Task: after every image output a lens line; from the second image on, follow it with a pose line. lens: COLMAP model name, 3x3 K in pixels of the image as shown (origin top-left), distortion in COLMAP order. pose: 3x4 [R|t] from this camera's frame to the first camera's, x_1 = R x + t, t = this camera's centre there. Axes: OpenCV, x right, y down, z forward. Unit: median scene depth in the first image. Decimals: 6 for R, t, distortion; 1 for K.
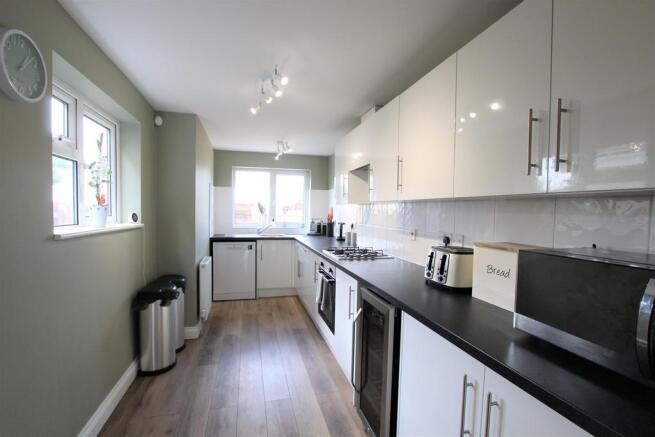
lens RADIAL K [[303.6, 0, 327.5], [0, 303.6, 218.5], [0, 0, 1]] dist [-0.032498, 0.000321]
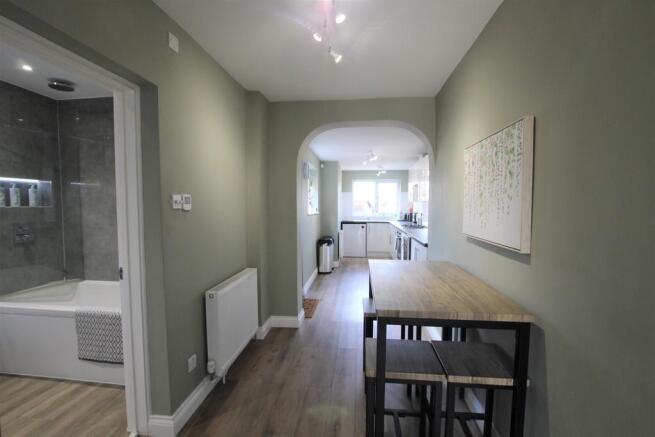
lens RADIAL K [[303.6, 0, 327.5], [0, 303.6, 218.5], [0, 0, 1]] dist [-0.032498, 0.000321]
pose [[0.935350, 0.002160, -0.353716, 0.170277], [0.004570, 0.999824, 0.018189, 0.013083], [0.353694, -0.018629, 0.935176, -0.697112]]
